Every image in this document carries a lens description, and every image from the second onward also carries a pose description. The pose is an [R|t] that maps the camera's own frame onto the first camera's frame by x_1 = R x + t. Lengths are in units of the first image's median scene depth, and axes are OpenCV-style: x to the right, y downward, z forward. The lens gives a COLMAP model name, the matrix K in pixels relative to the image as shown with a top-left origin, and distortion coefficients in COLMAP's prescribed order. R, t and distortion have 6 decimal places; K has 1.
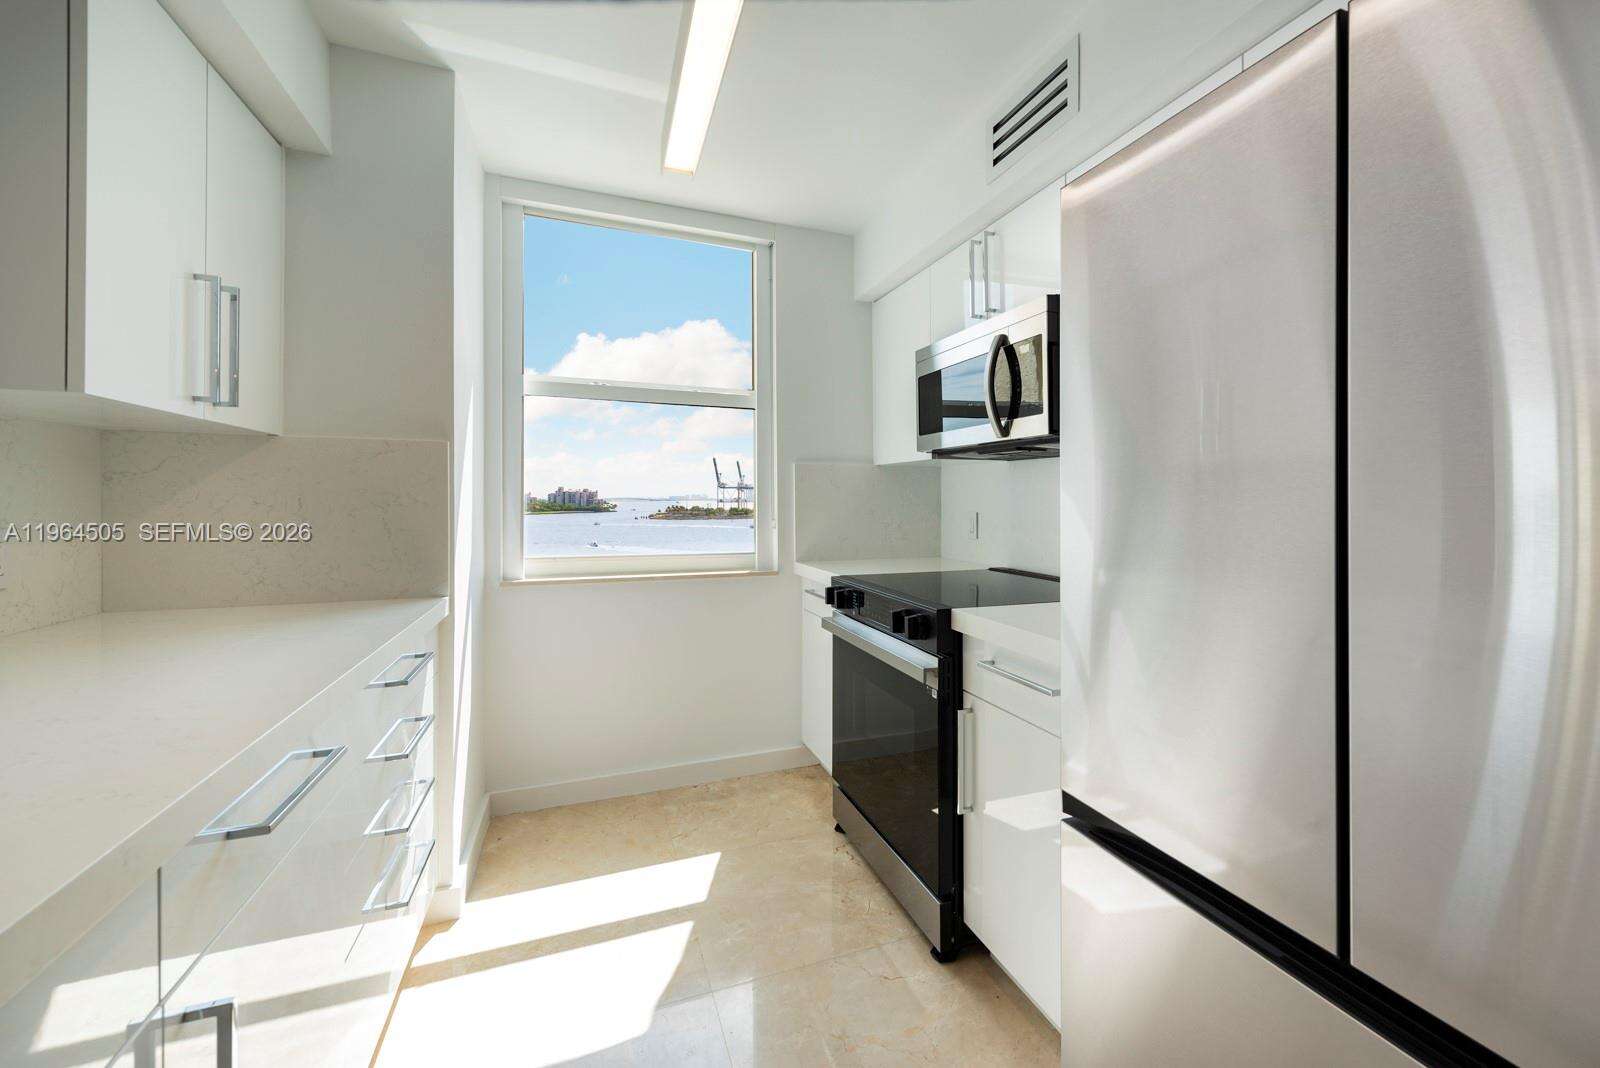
lens RADIAL K [[638.9, 0, 953.7], [0, 638.9, 507.1], [0, 0, 1]] dist [0.000364, 0.000081]
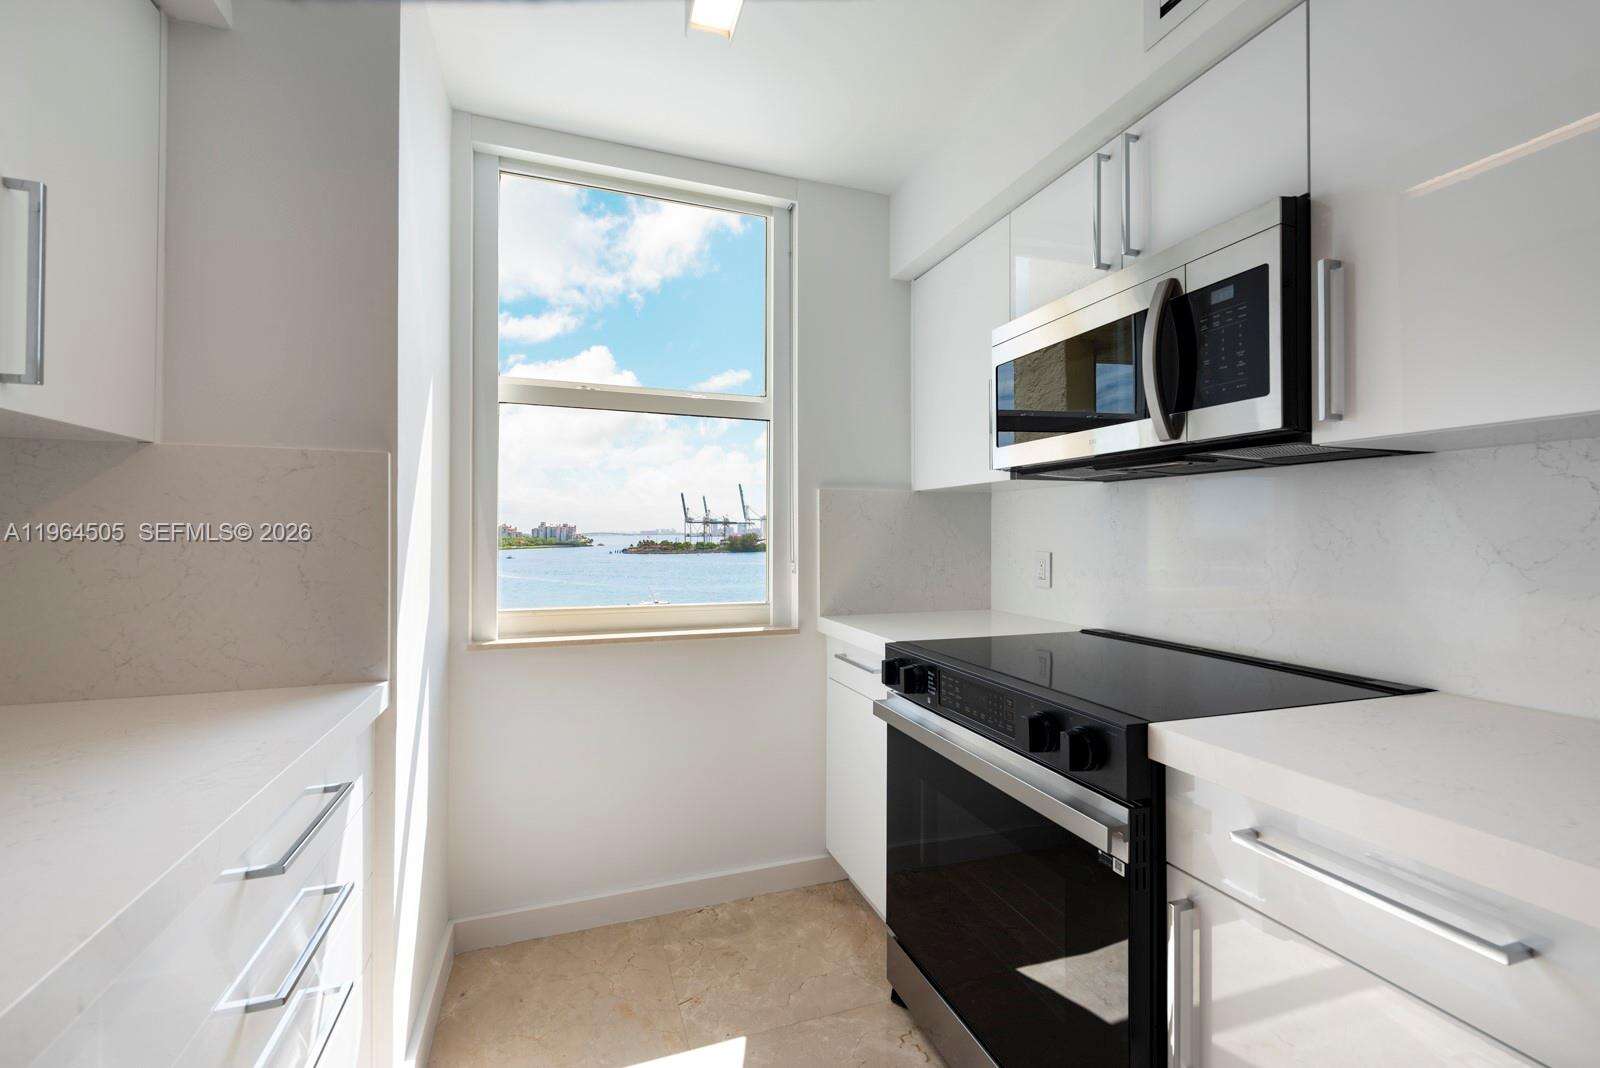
lens RADIAL K [[650.5, 0, 800.0], [0, 650.5, 534.0], [0, 0, 1]] dist [0.000369, -0.000068]
pose [[0.984658, -0.000748, -0.174496, -0.158612], [-0.001264, 0.999934, -0.011417, -0.005773], [0.174493, 0.011463, 0.984592, 0.261544]]
